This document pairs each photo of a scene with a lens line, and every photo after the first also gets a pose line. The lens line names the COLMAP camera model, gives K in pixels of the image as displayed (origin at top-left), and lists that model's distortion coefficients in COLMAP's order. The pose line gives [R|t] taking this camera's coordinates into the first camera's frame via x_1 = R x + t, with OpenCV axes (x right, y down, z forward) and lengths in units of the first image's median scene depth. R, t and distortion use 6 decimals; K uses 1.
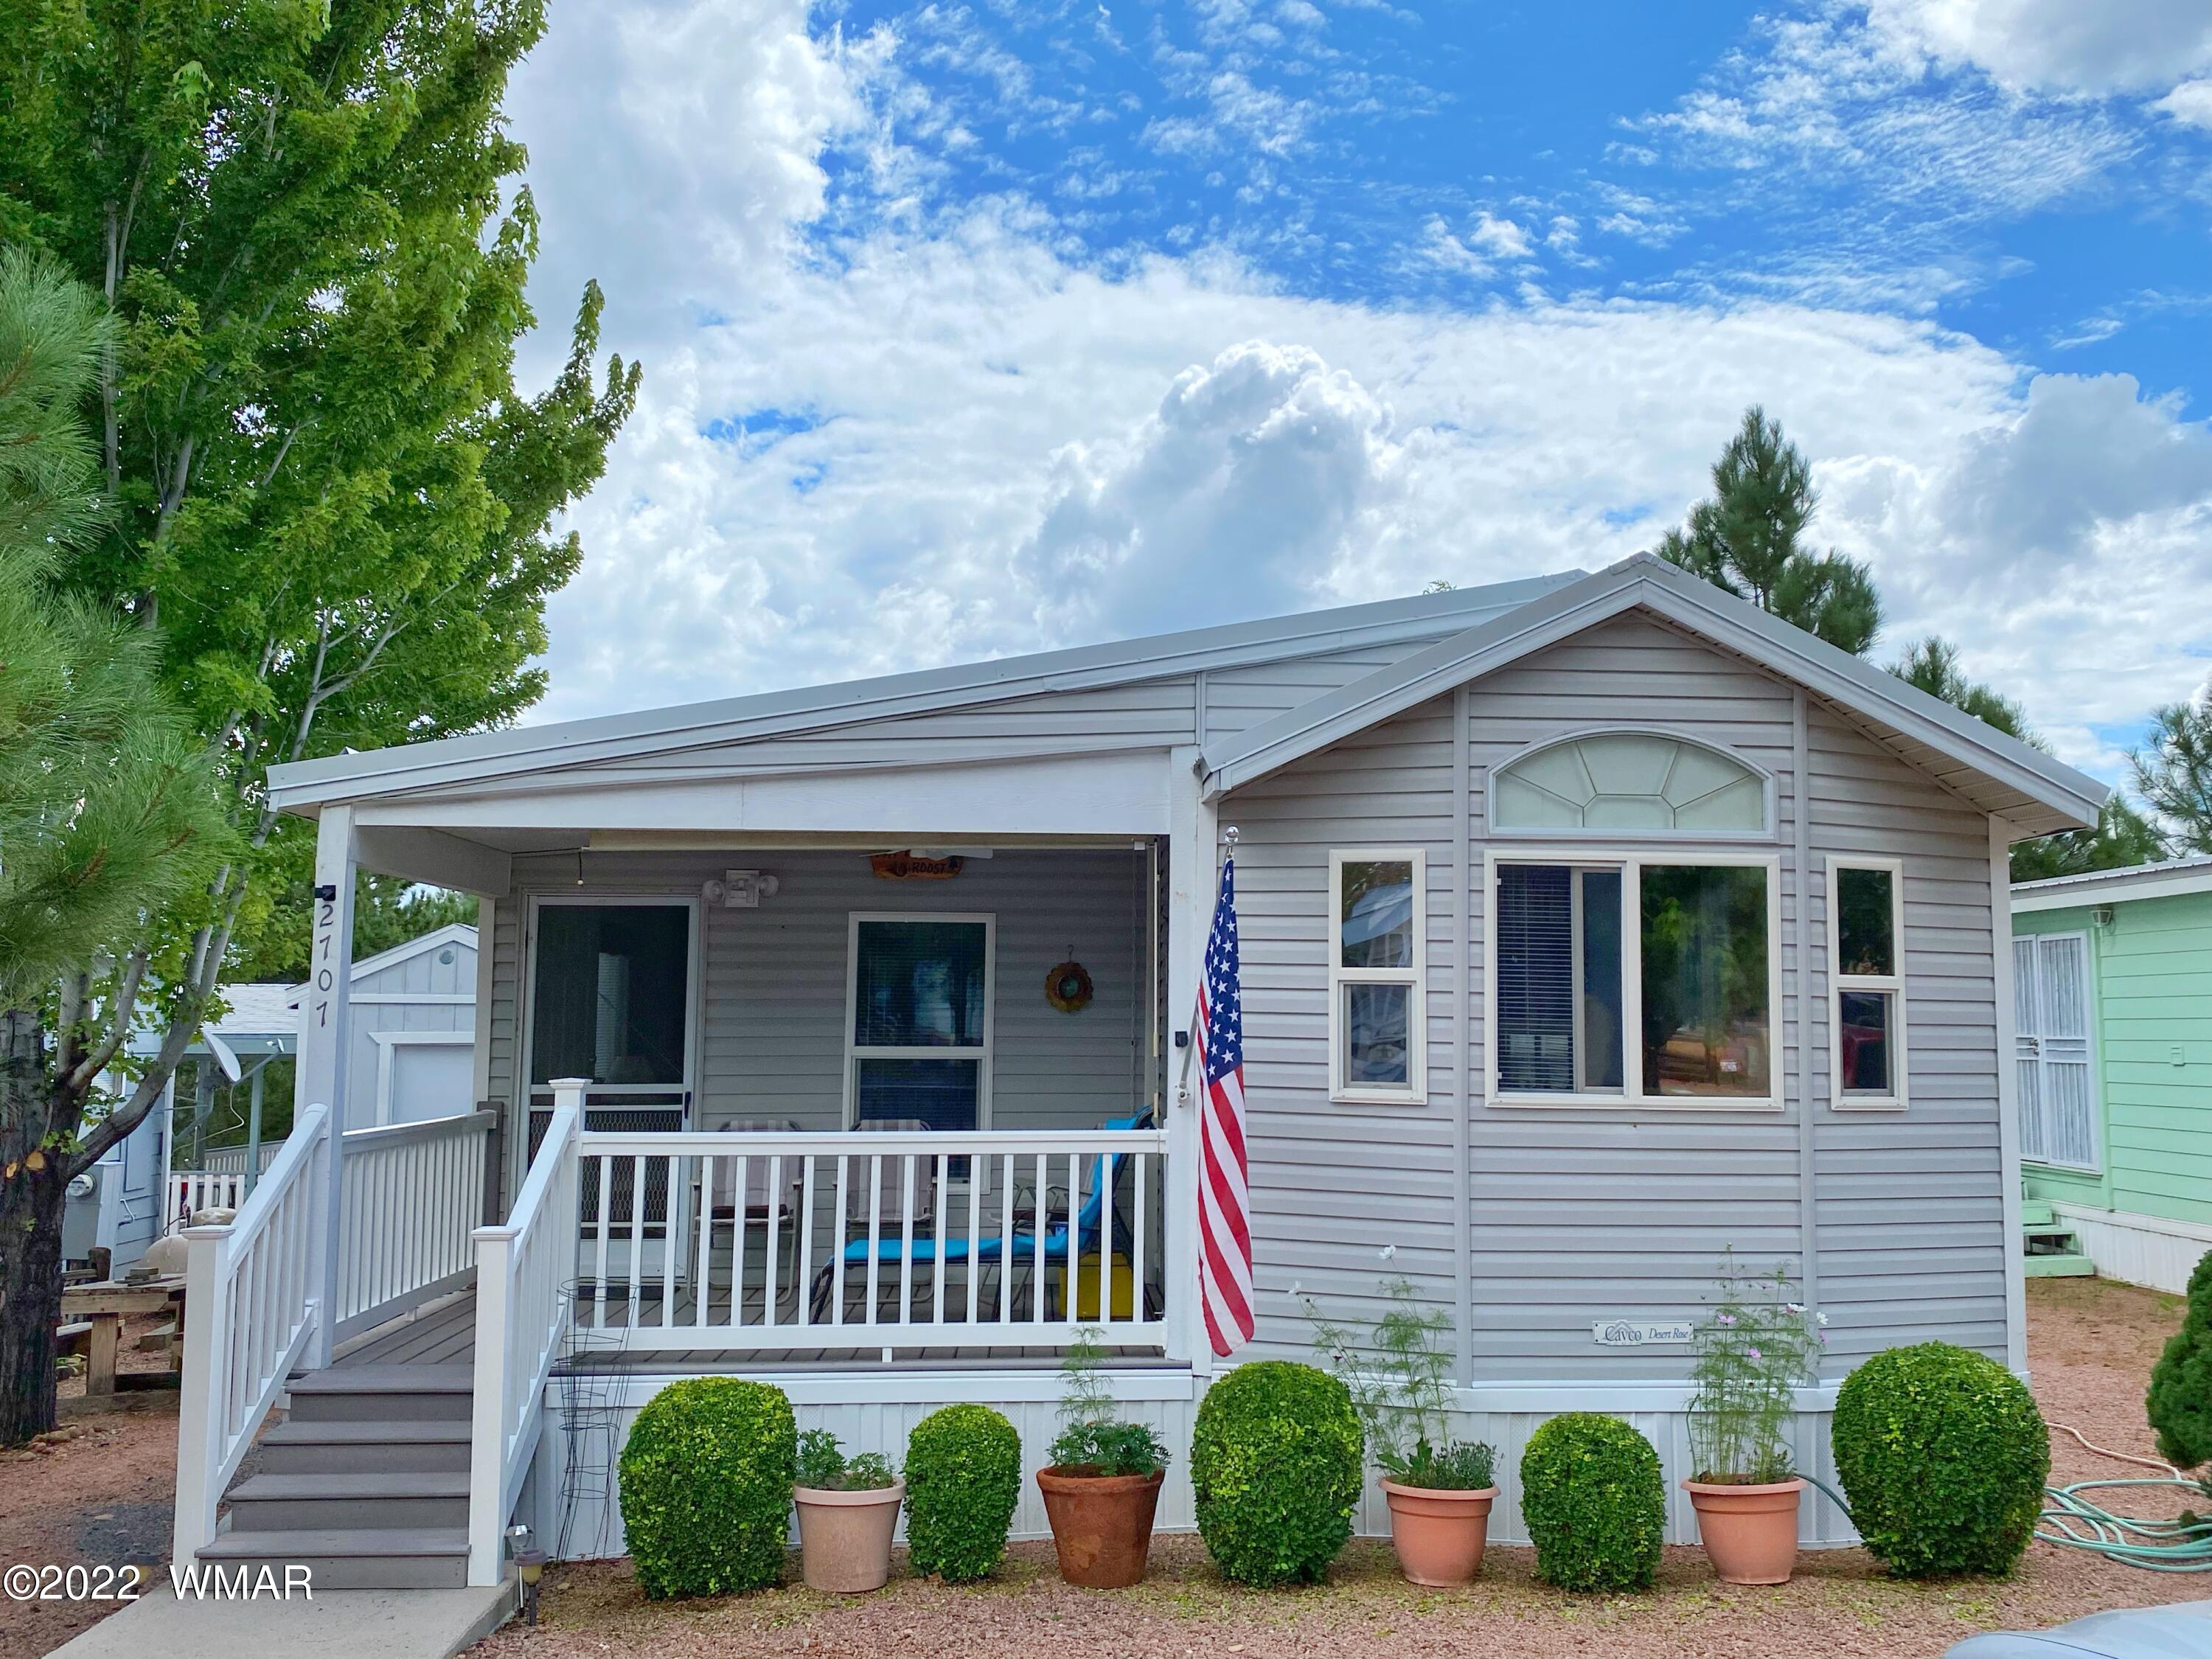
lens RADIAL K [[1903.8, 0, 1106.0], [0, 1903.8, 829.5], [0, 0, 1]] dist [0.050836, -0.093216]
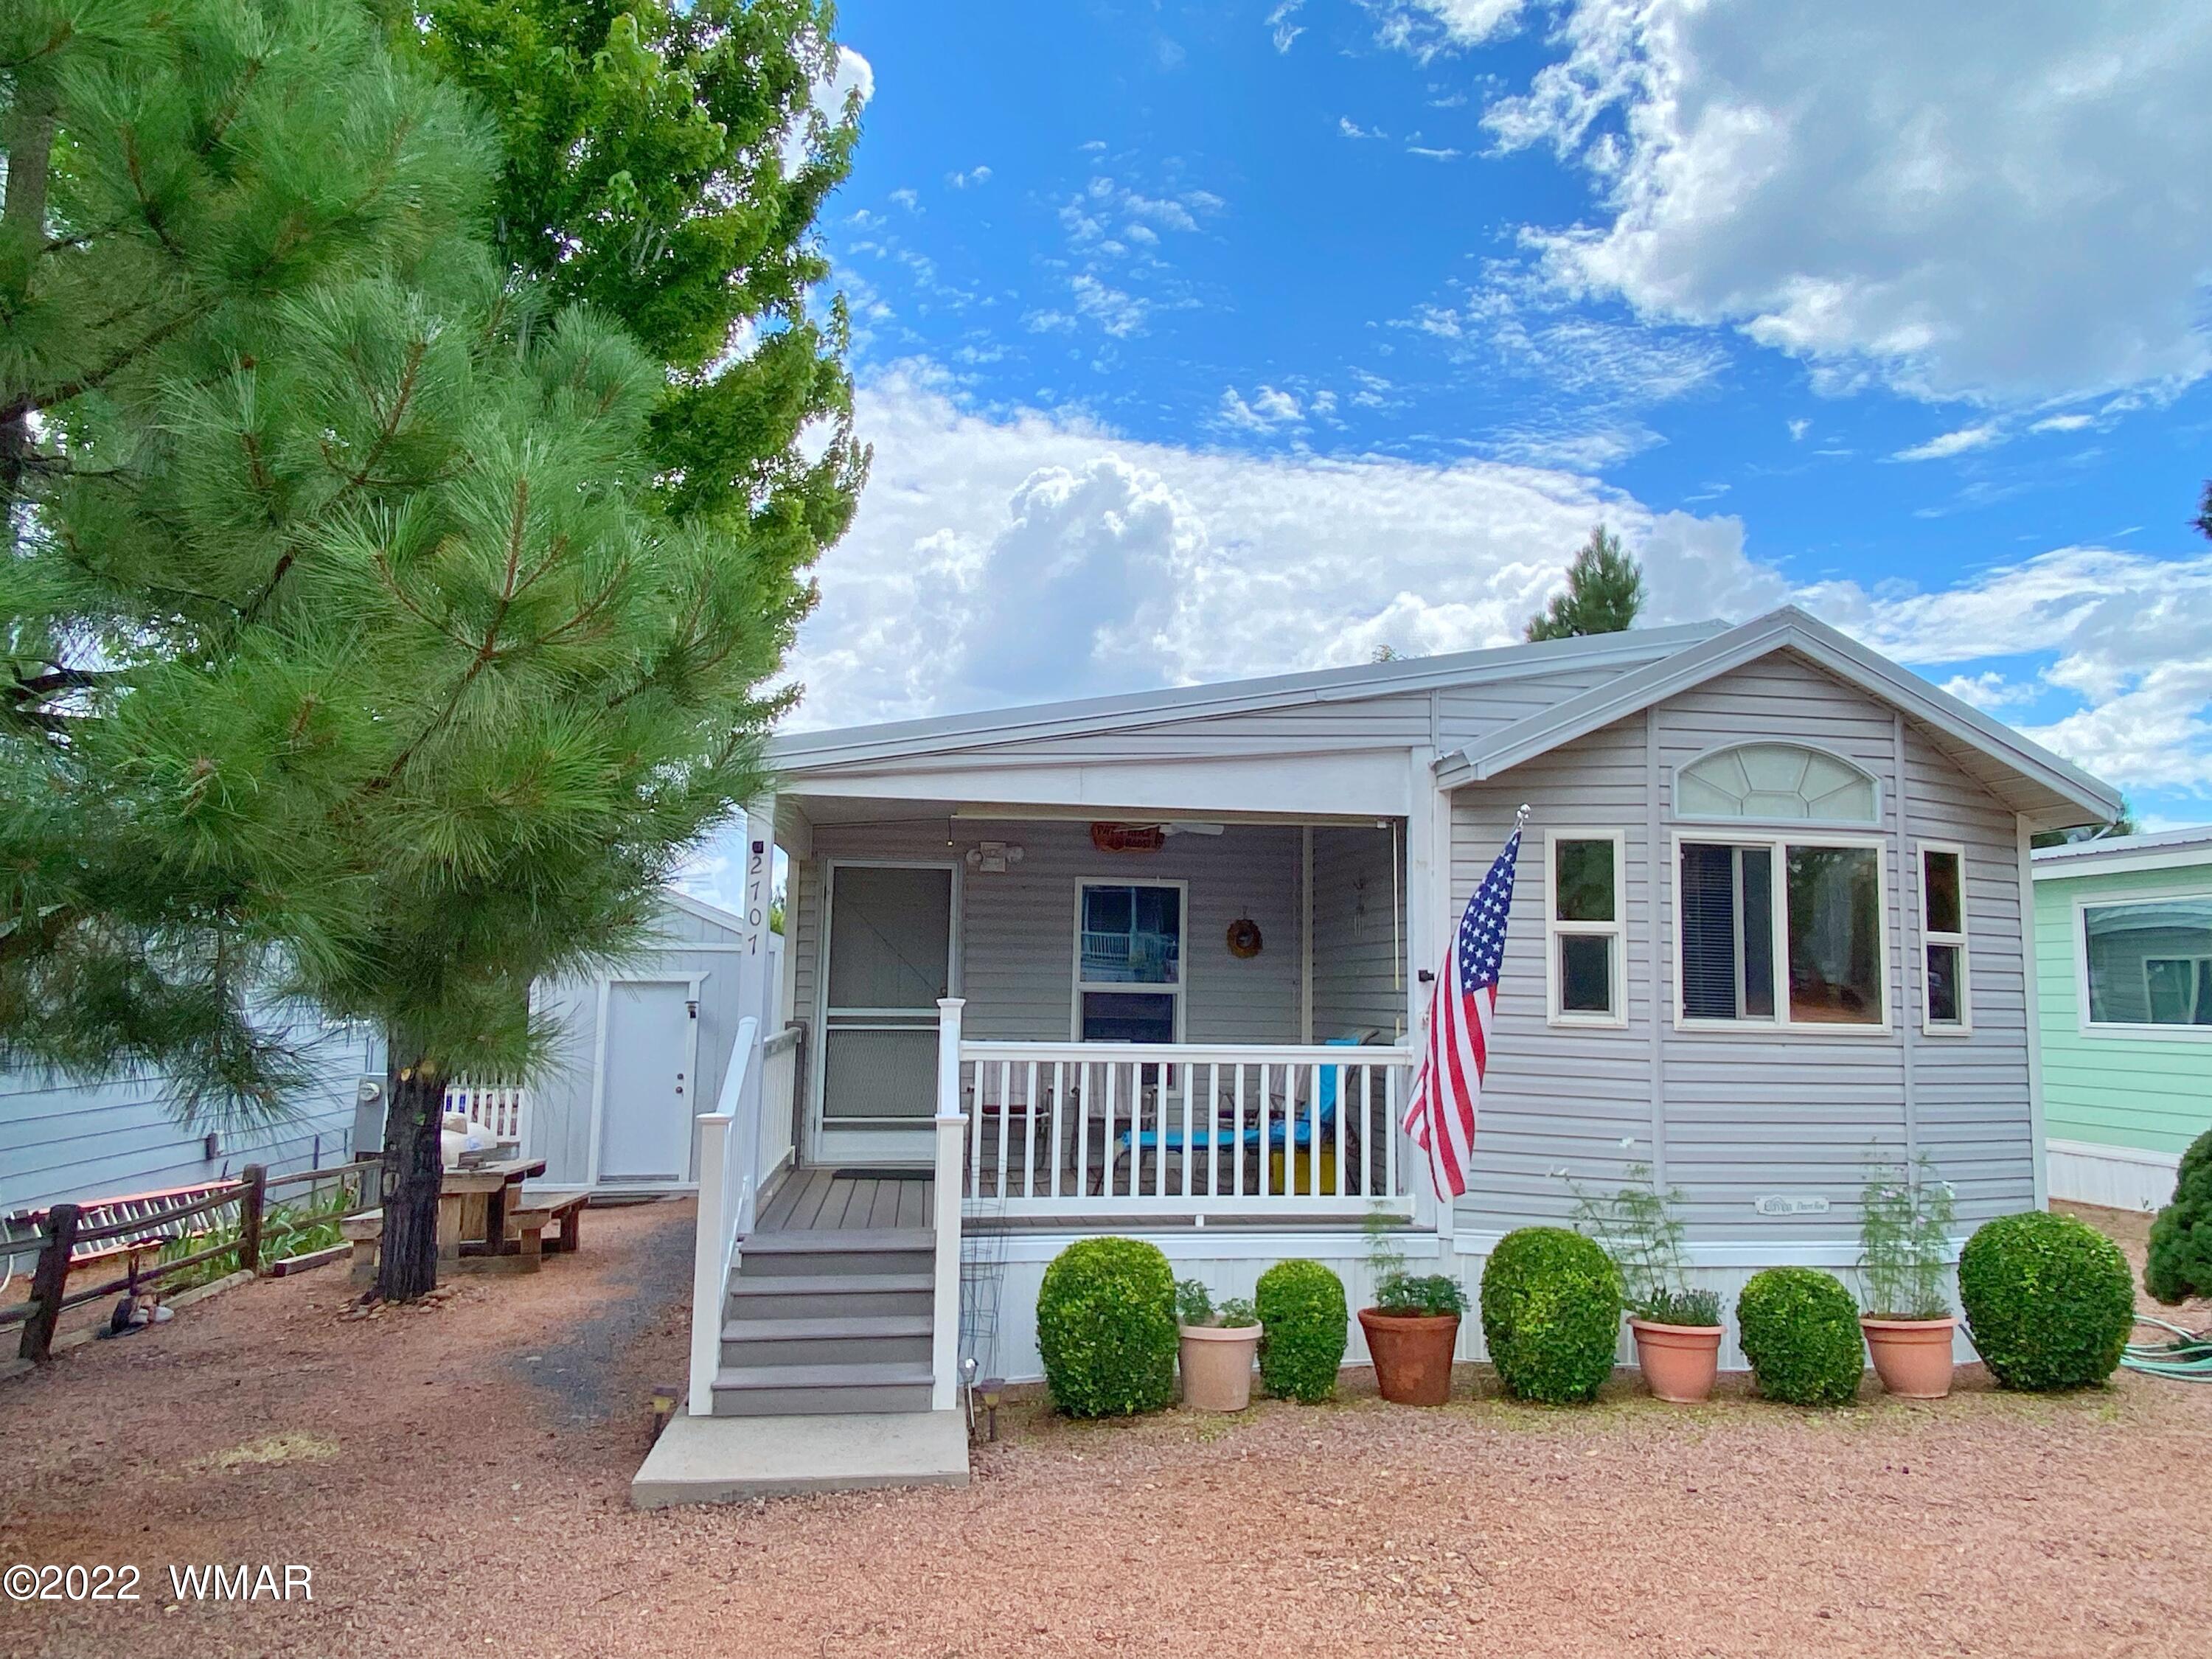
lens RADIAL K [[1418.1, 0, 1106.0], [0, 1418.1, 829.5], [0, 0, 1]] dist [0.071149, -0.084075]
pose [[0.996194, 0.020787, 0.084645, -0.264309], [-0.020390, 0.999777, -0.005561, 0.022722], [-0.084741, 0.003814, 0.996396, 0.065701]]
